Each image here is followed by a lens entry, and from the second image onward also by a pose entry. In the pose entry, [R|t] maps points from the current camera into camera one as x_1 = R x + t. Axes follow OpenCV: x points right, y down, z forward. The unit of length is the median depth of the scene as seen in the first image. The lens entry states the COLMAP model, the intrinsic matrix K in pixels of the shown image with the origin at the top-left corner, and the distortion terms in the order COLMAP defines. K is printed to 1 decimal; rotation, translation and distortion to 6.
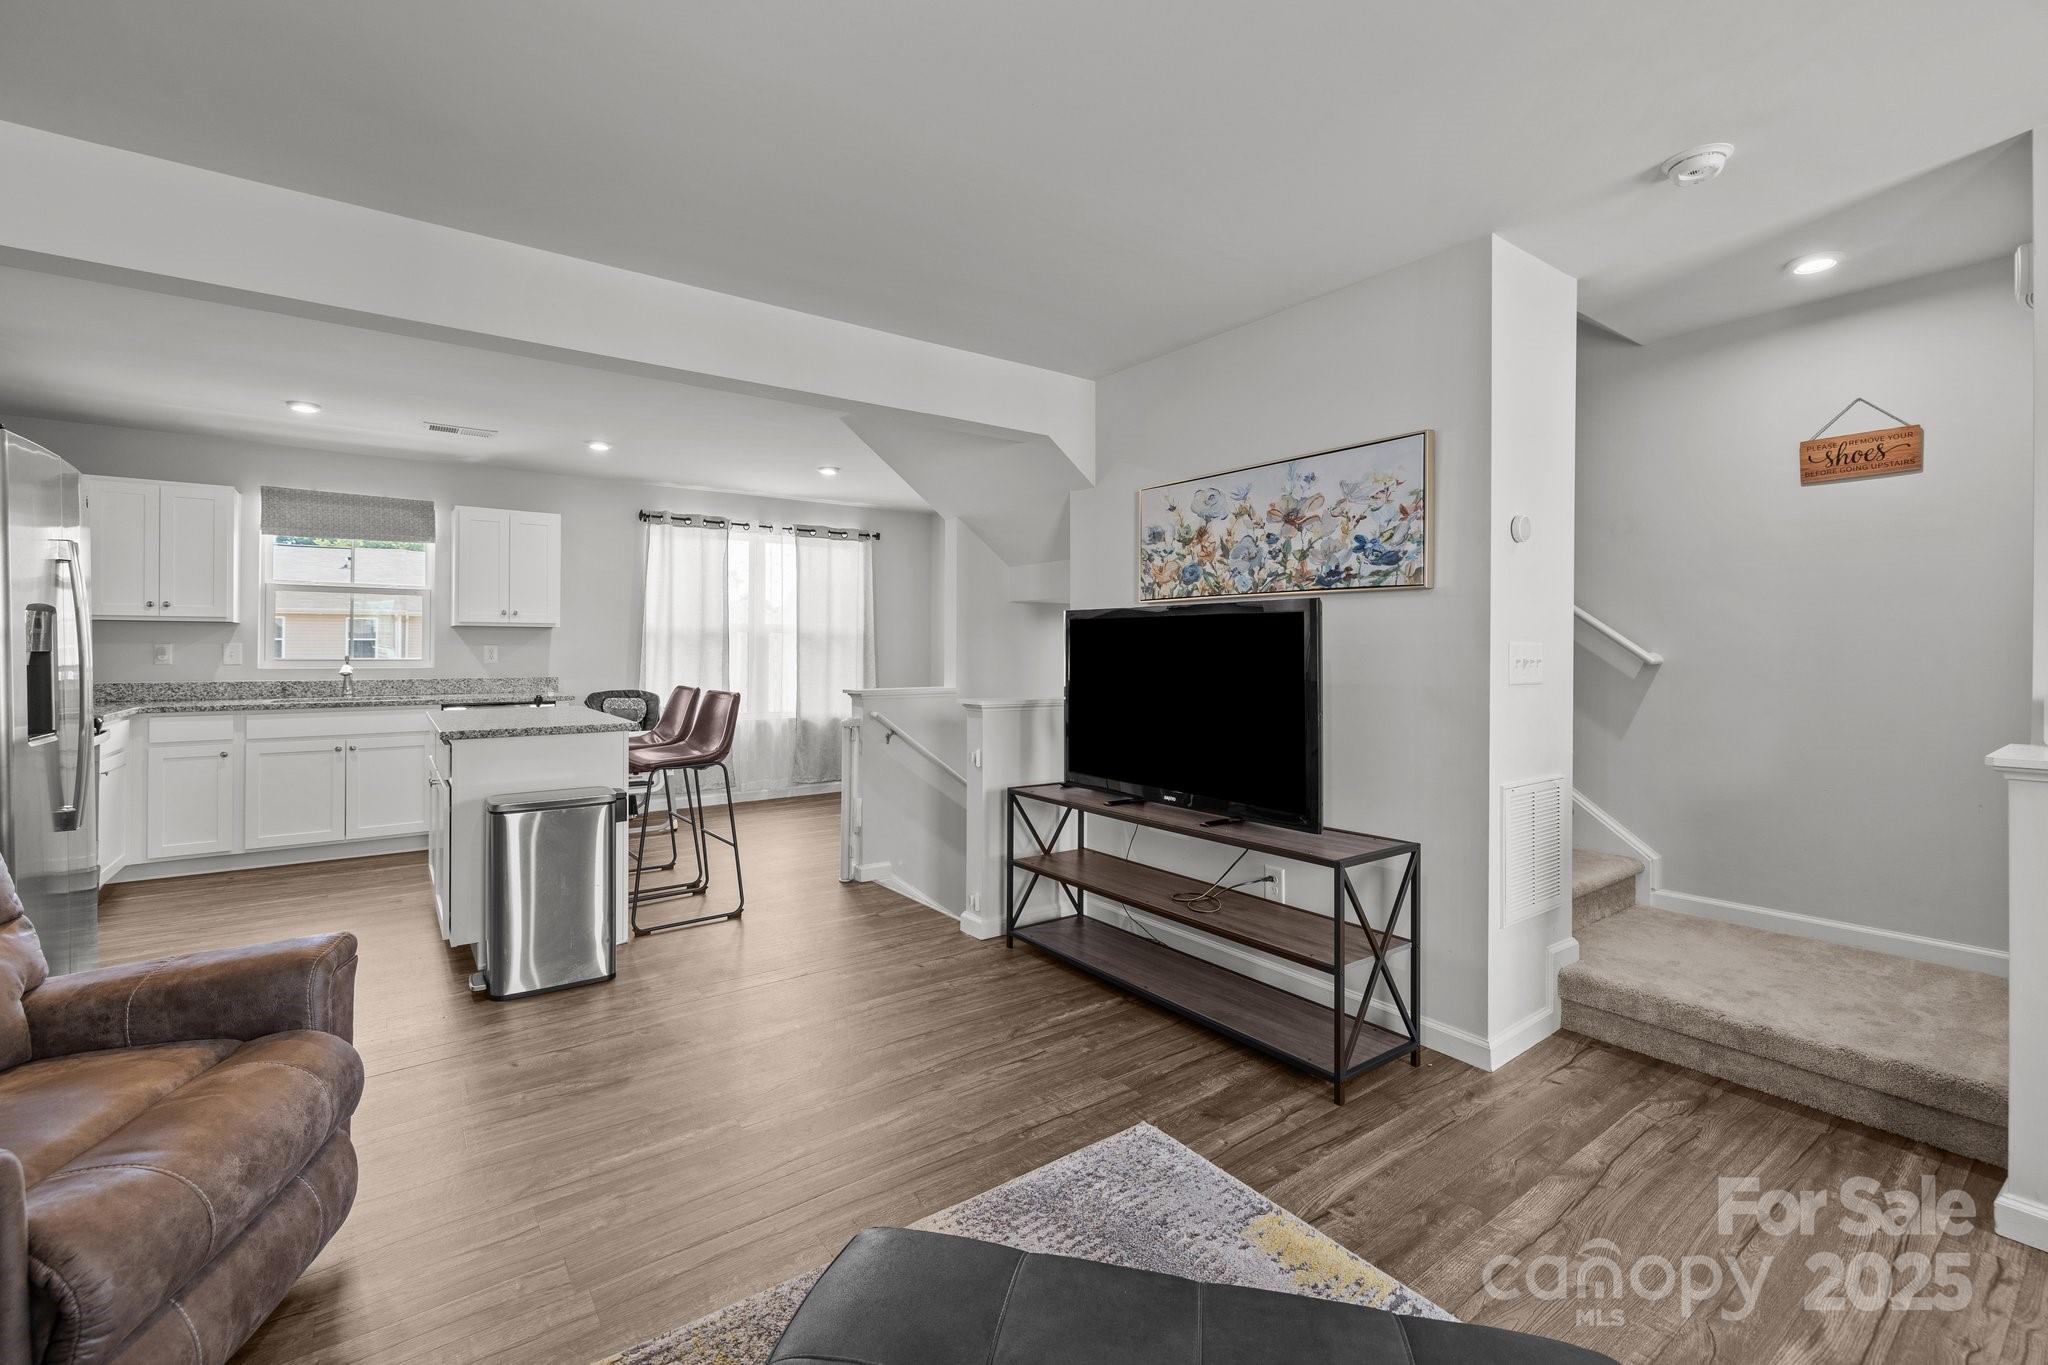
lens RADIAL K [[869.6, 0, 1007.1], [0, 869.6, 647.7], [0, 0, 1]] dist [-0.002464, -0.000222]
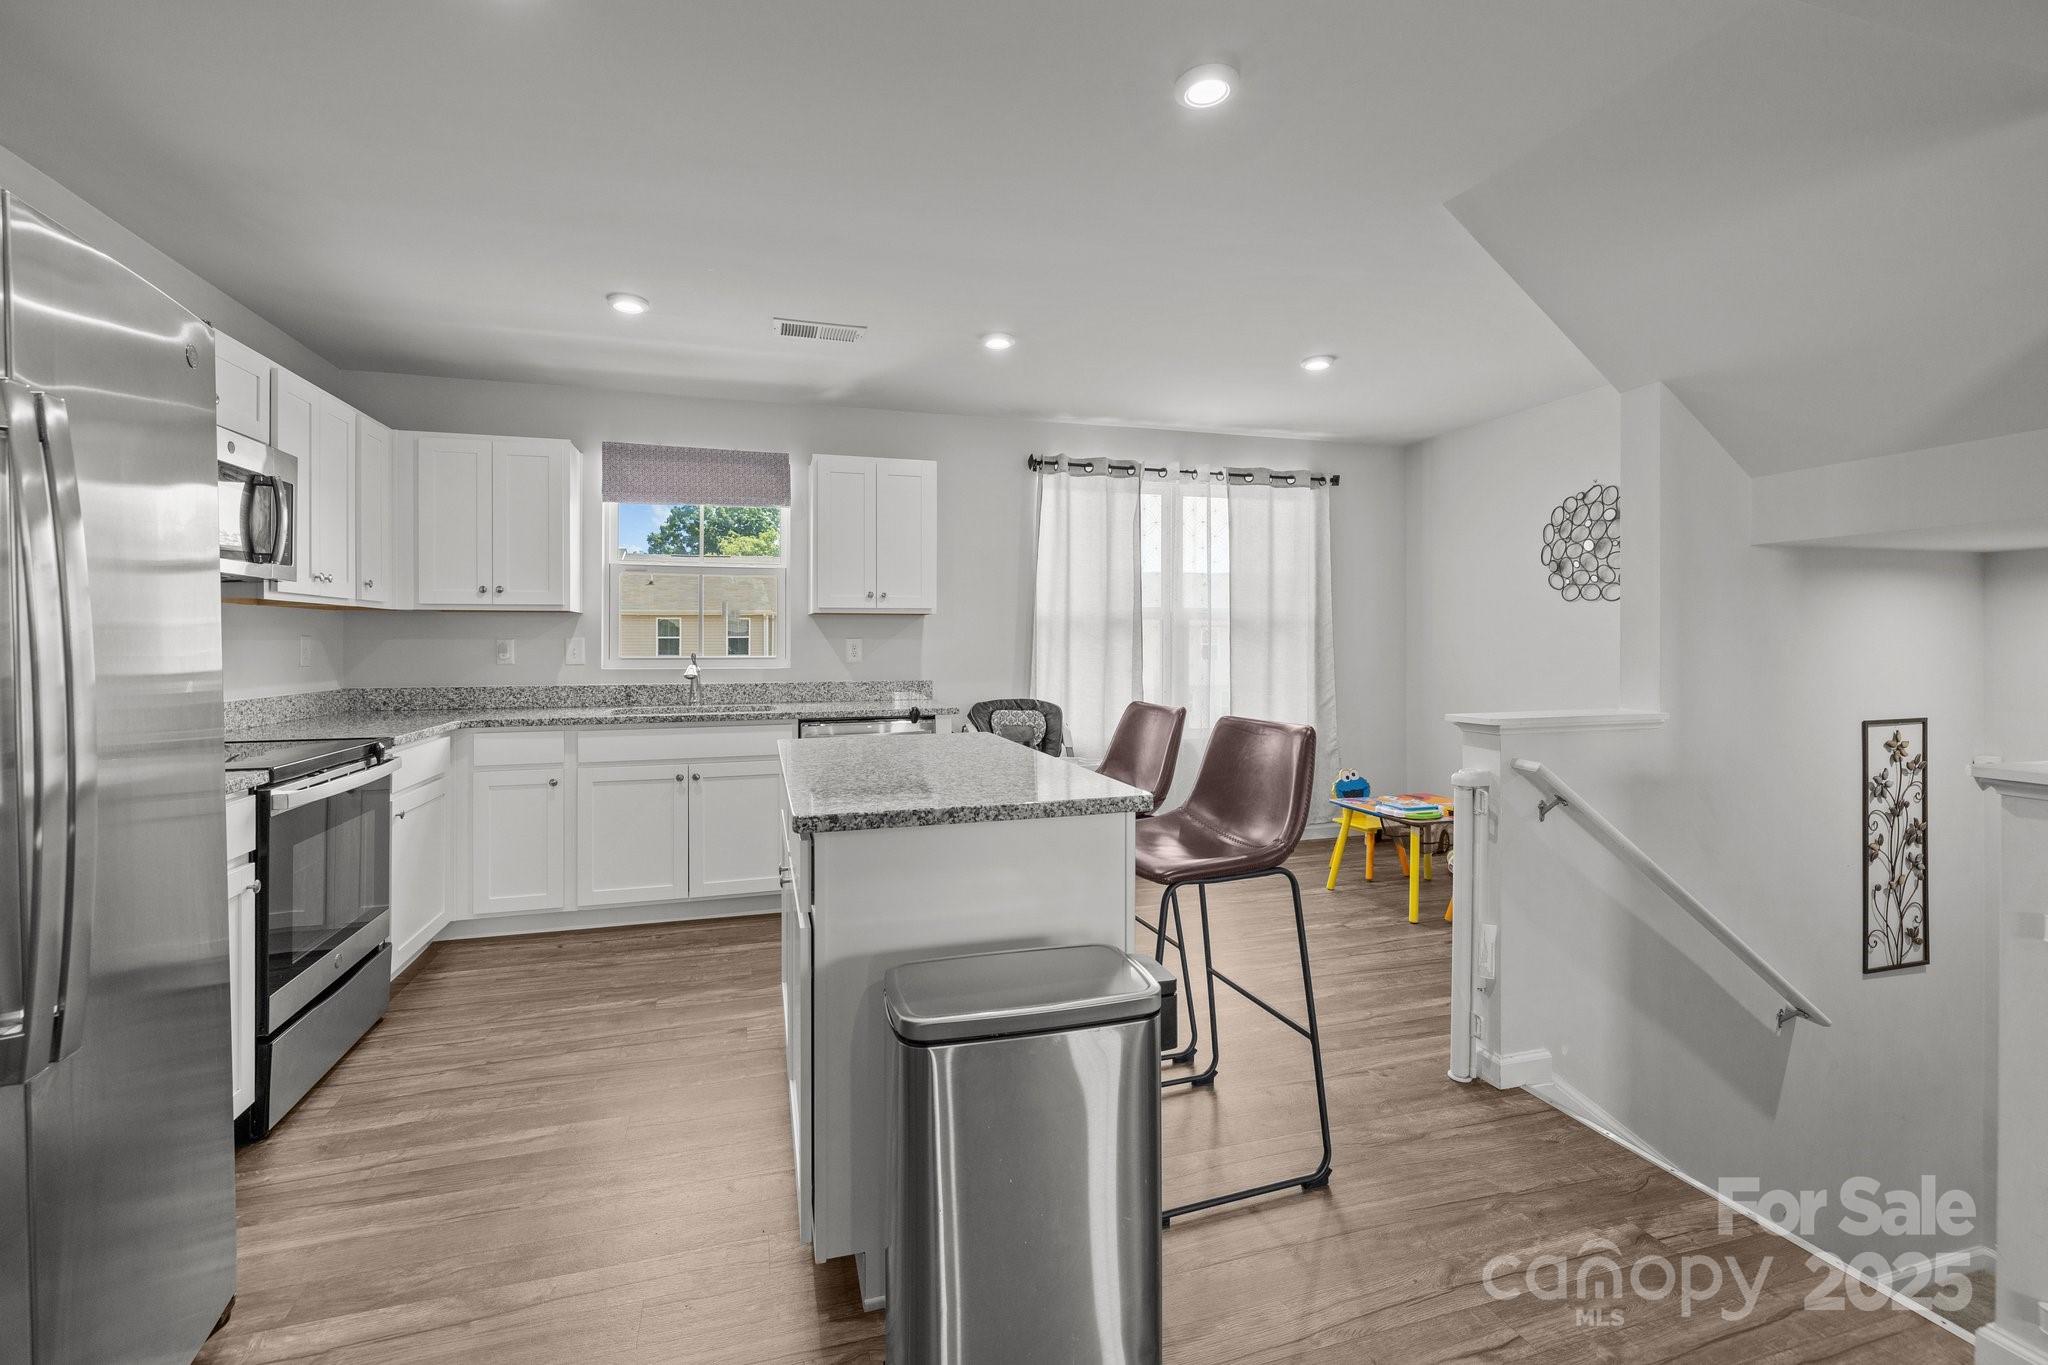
lens RADIAL K [[873.6, 0, 1016.0], [0, 873.6, 642.8], [0, 0, 1]] dist [-0.001361, -0.000010]
pose [[0.944296, -0.006040, -0.329043, -0.345319], [0.006080, 0.999981, -0.000907, 0.003653], [0.329042, -0.001144, 0.944315, 0.535564]]
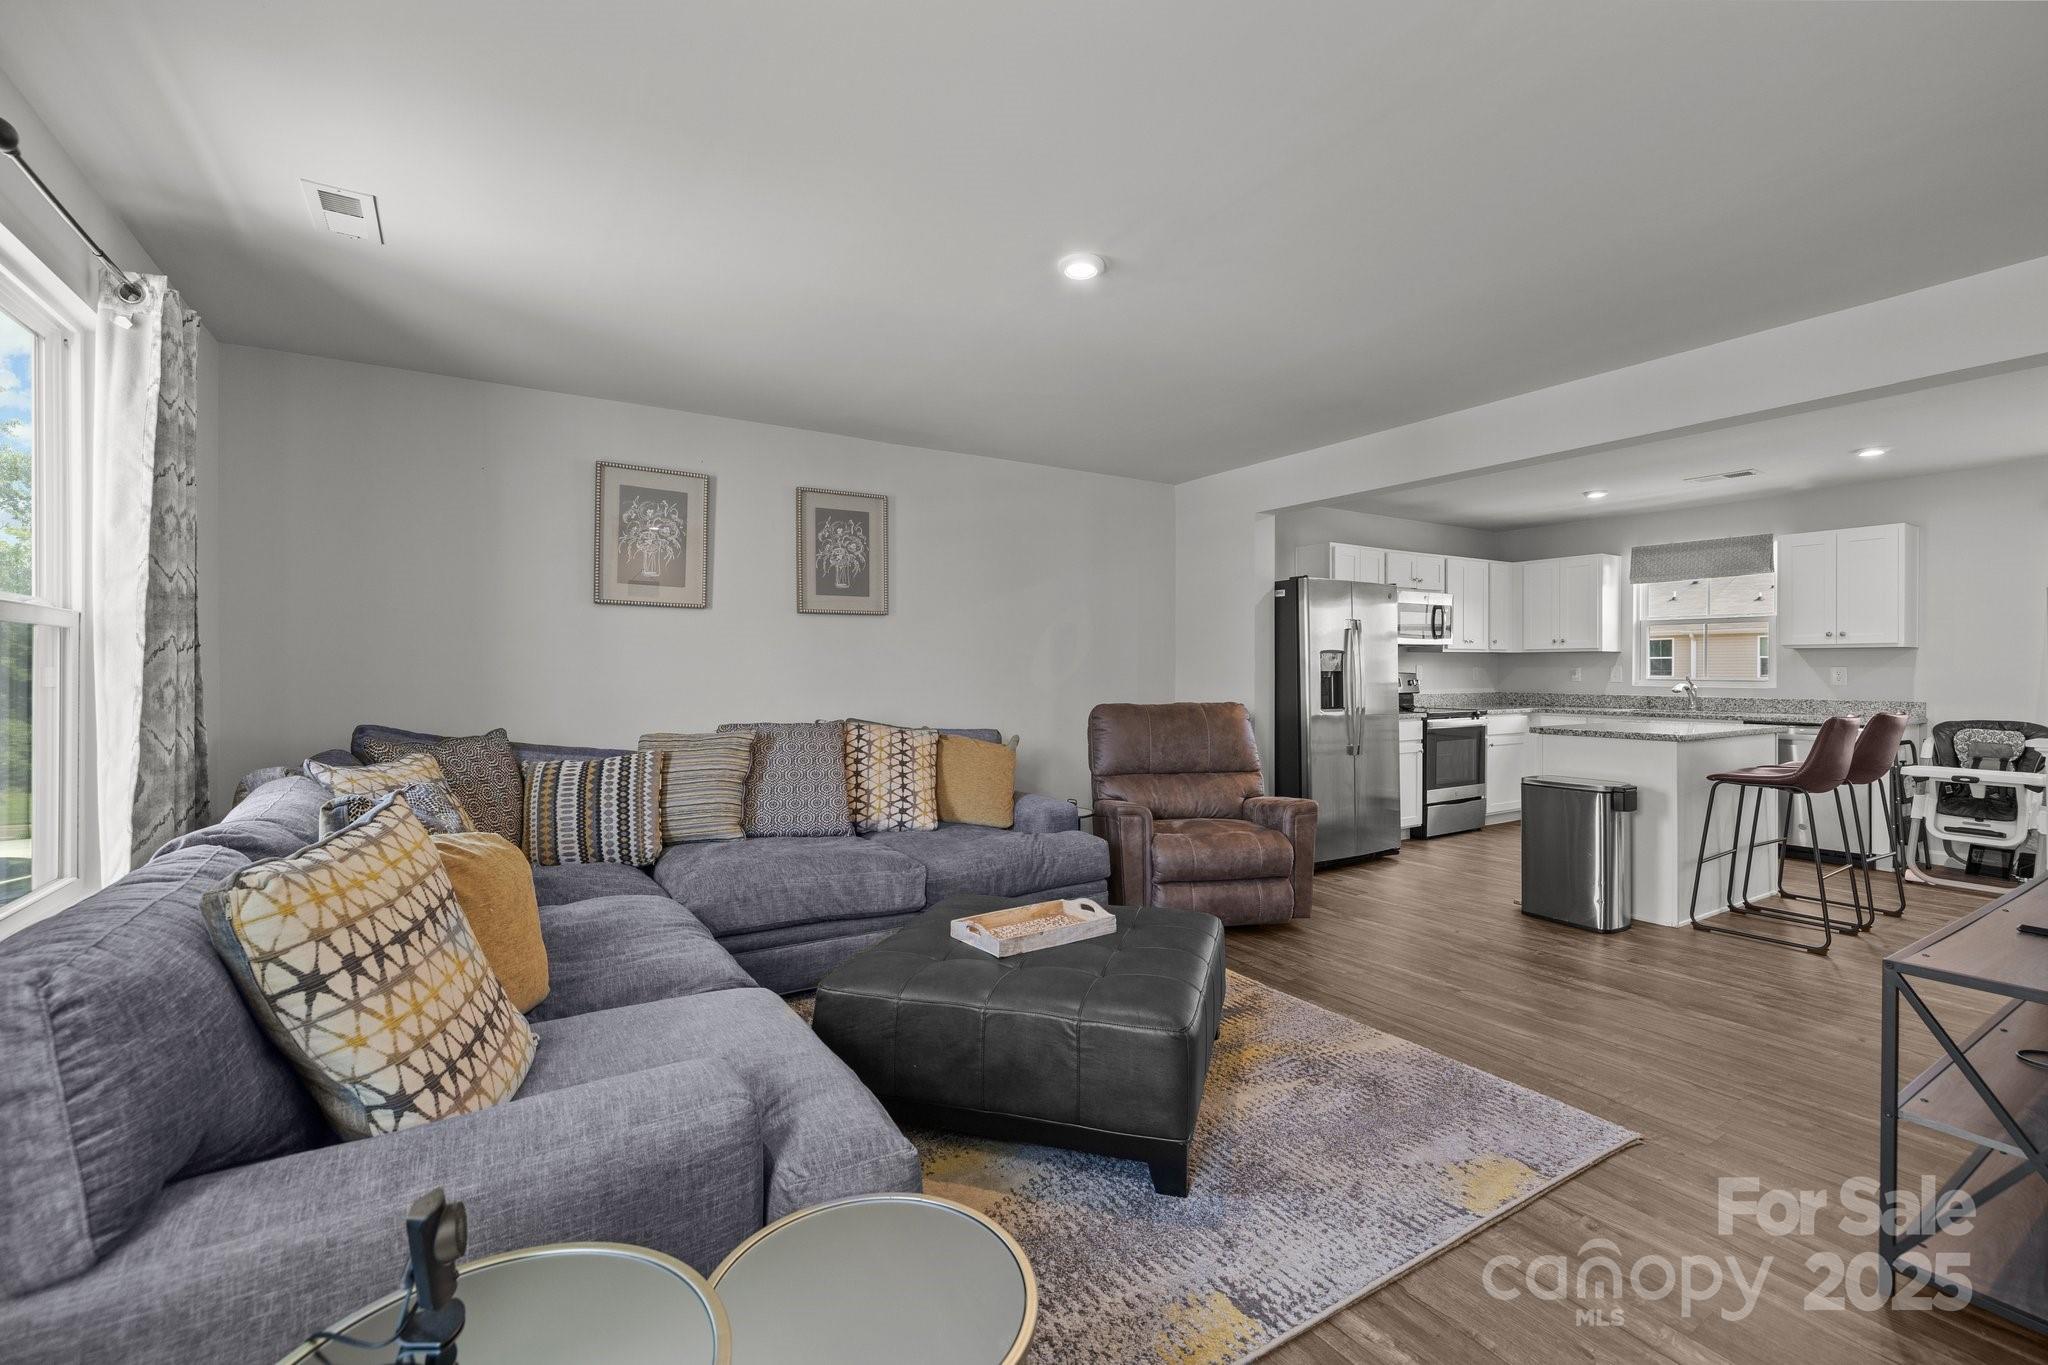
lens RADIAL K [[860.8, 0, 1002.8], [0, 860.8, 672.8], [0, 0, 1]] dist [0.000201, 0.000290]
pose [[-0.072735, 0.001267, -0.997351, 0.762247], [0.001126, 0.999999, 0.001188, 0.002809], [0.997351, -0.001037, -0.072736, 0.206441]]
